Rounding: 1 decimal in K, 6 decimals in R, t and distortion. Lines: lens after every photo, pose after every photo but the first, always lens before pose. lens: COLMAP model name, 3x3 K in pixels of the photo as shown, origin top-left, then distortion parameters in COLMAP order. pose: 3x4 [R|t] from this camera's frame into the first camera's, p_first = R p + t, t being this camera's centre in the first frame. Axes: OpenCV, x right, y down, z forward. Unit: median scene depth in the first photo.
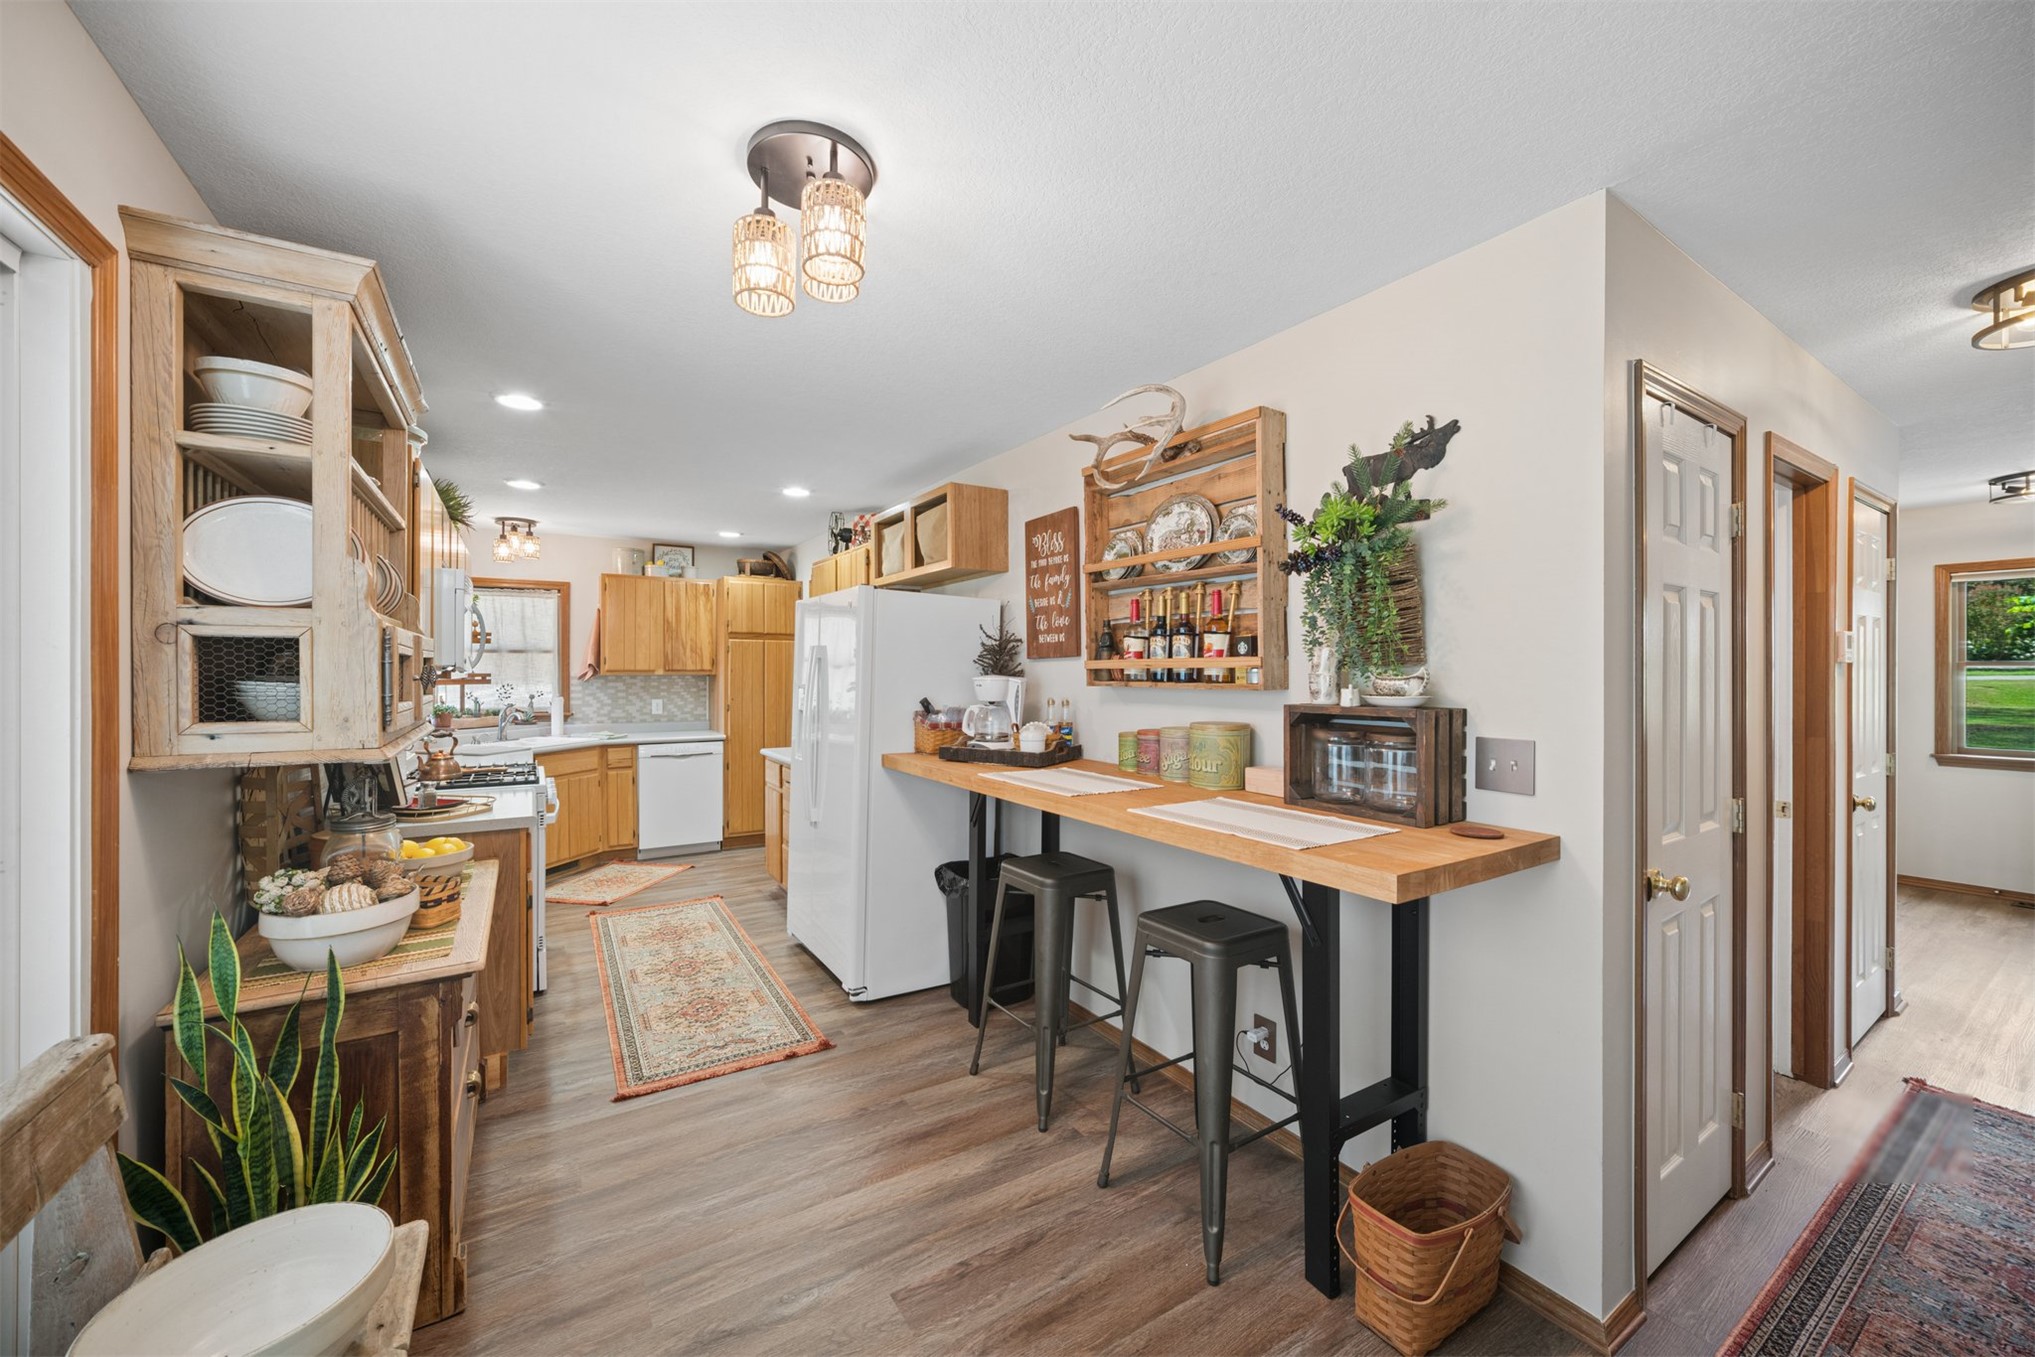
lens RADIAL K [[753.9, 0, 985.8], [0, 753.9, 672.3], [0, 0, 1]] dist [-0.012441, 0.002773]
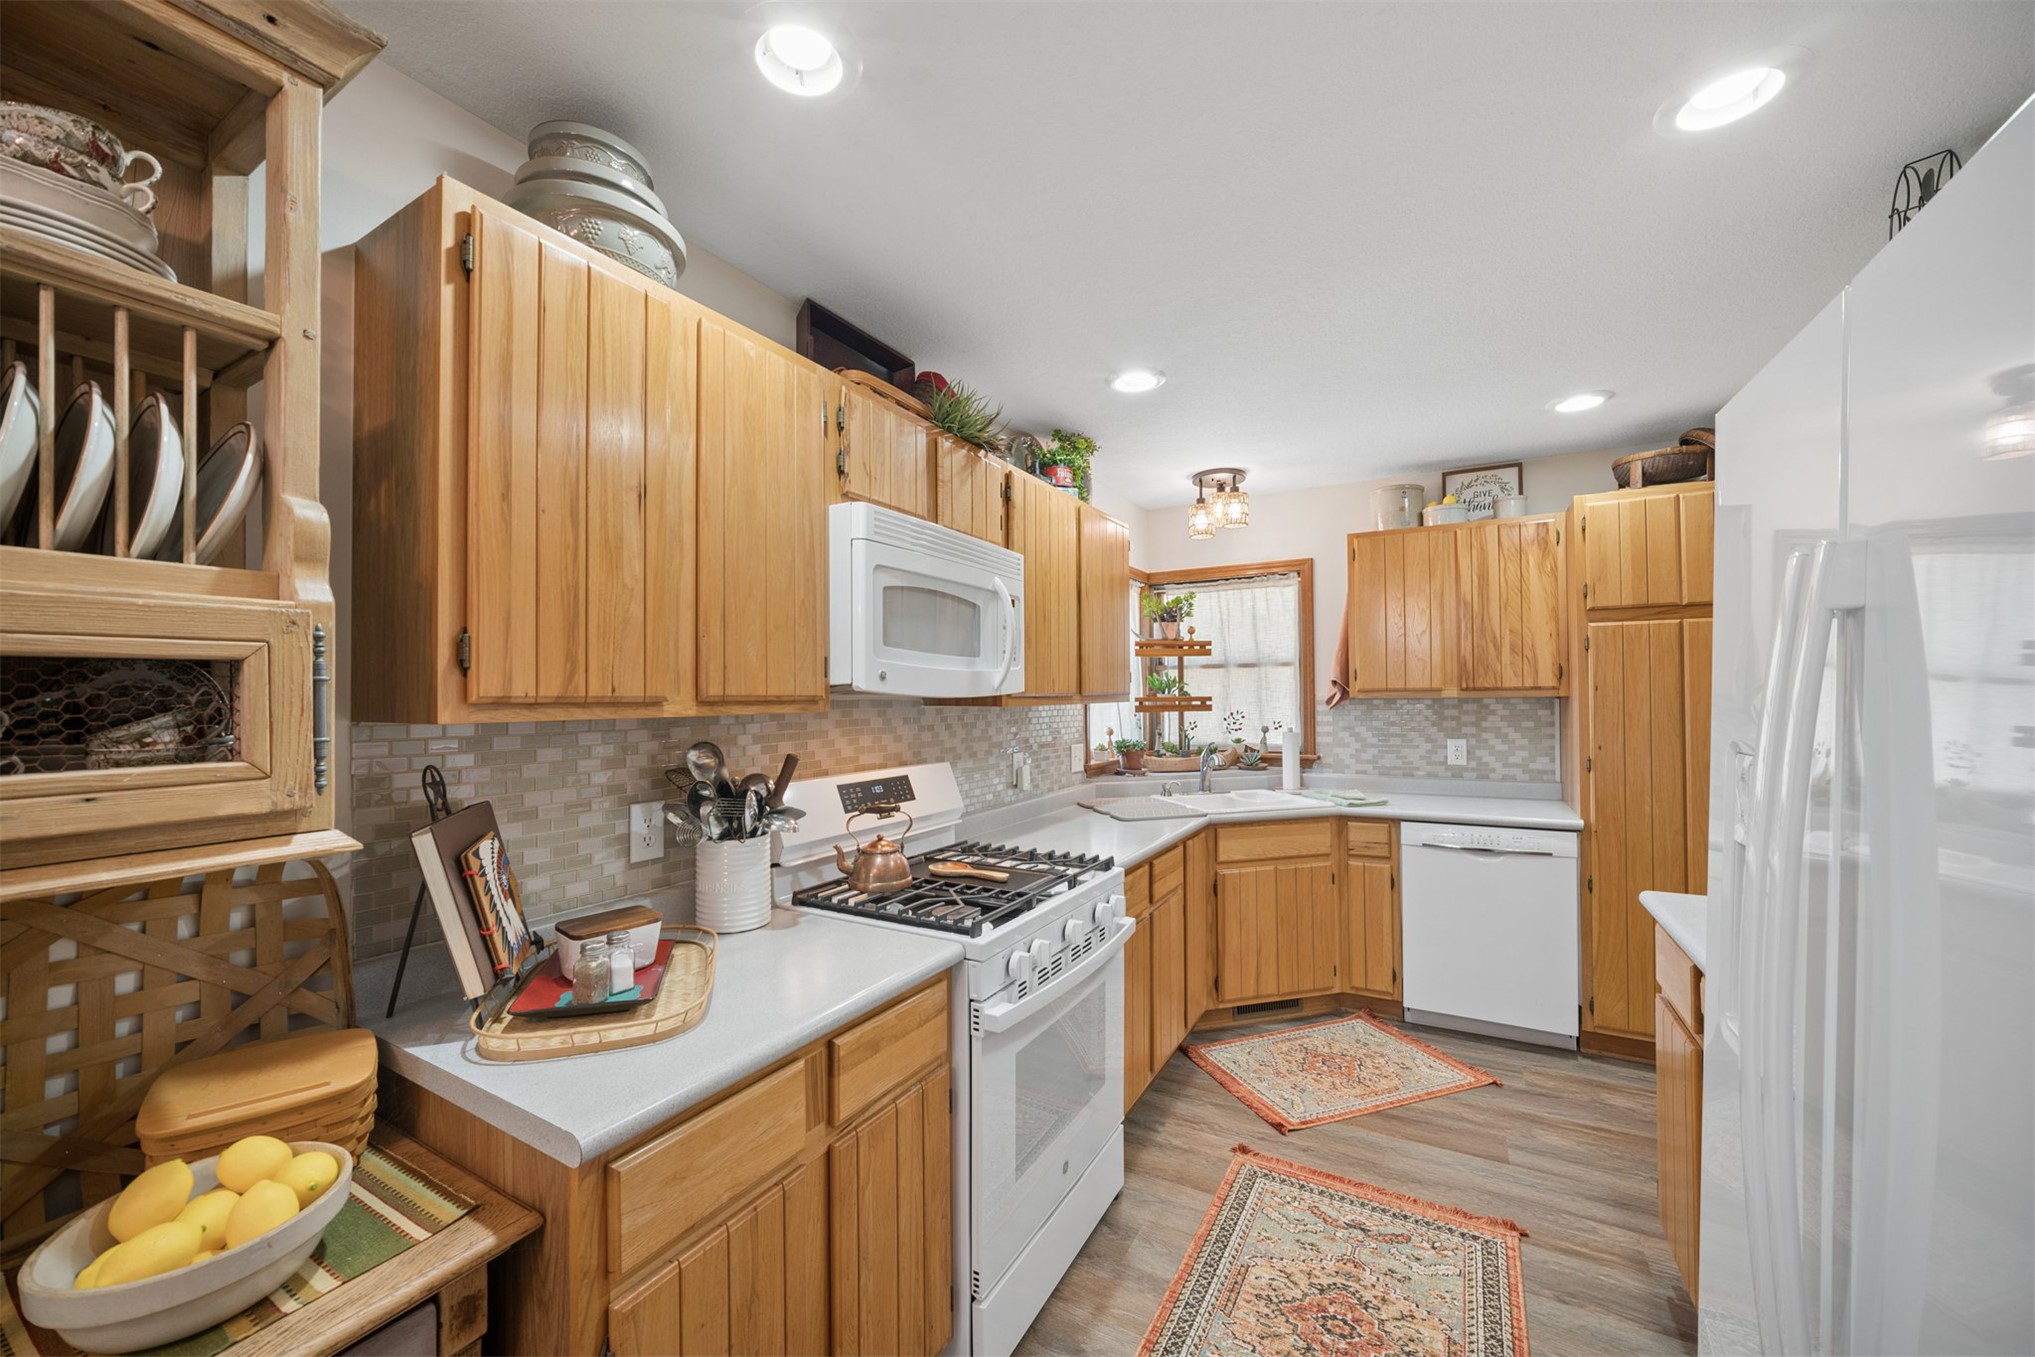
lens RADIAL K [[769.3, 0, 1010.2], [0, 769.3, 688.1], [0, 0, 1]] dist [-0.016451, 0.003053]
pose [[0.486515, -0.014442, -0.873553, -0.098558], [0.008075, 0.999895, -0.012033, 0.000805], [0.873635, -0.001200, 0.486581, 0.456386]]
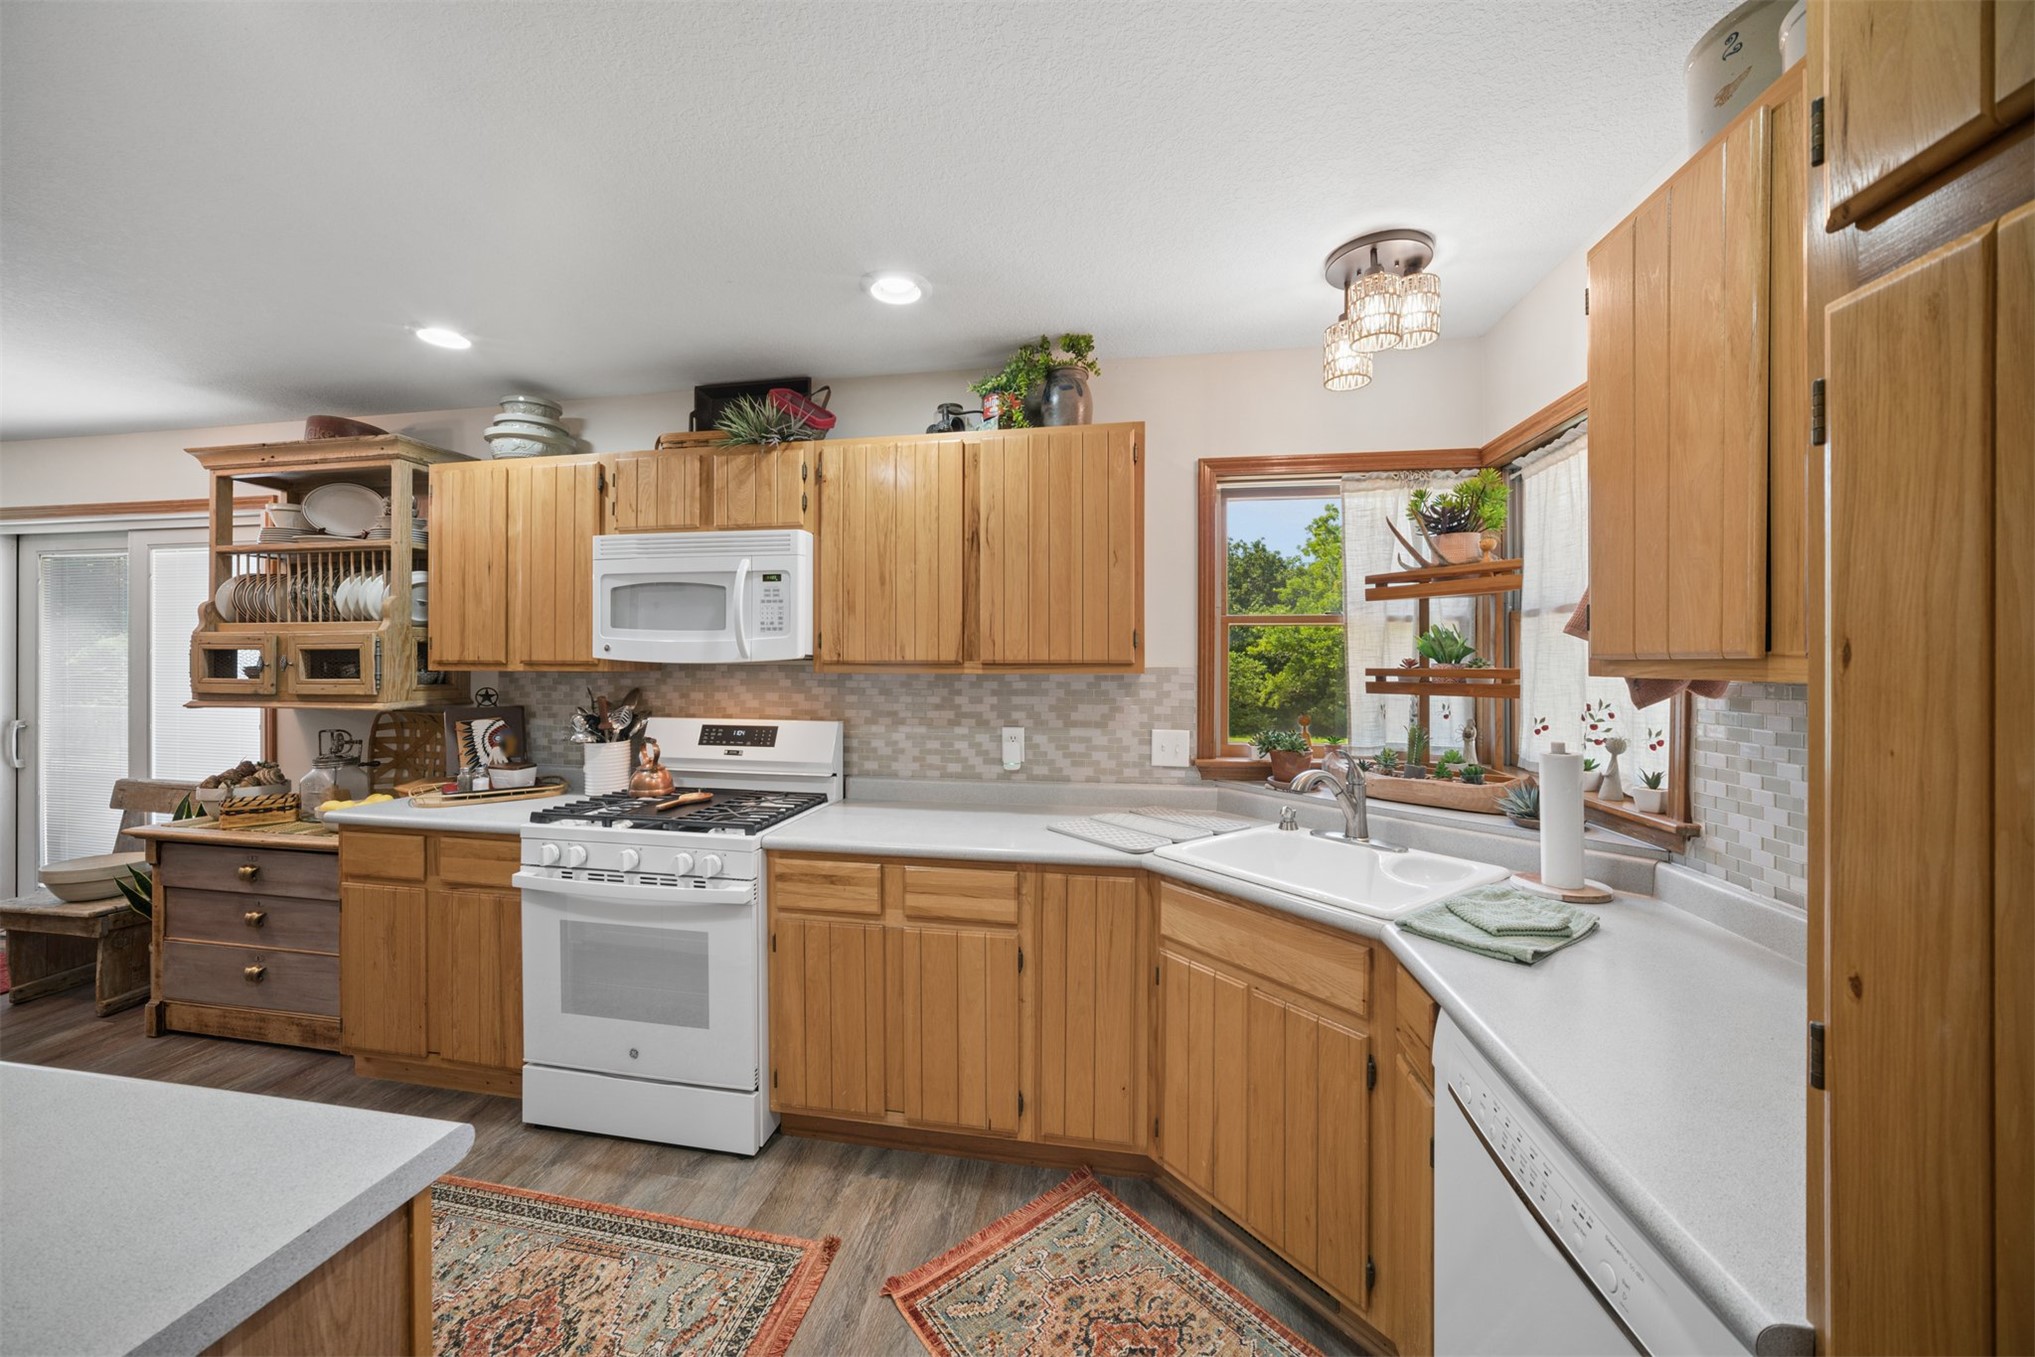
lens RADIAL K [[753.9, 0, 1022.3], [0, 753.9, 664.1], [0, 0, 1]] dist [-0.012441, 0.002773]
pose [[-0.665914, -0.002626, -0.746024, -0.220105], [-0.004528, 0.999990, 0.000522, -0.000041], [0.746015, 0.003725, -0.665919, 1.042477]]
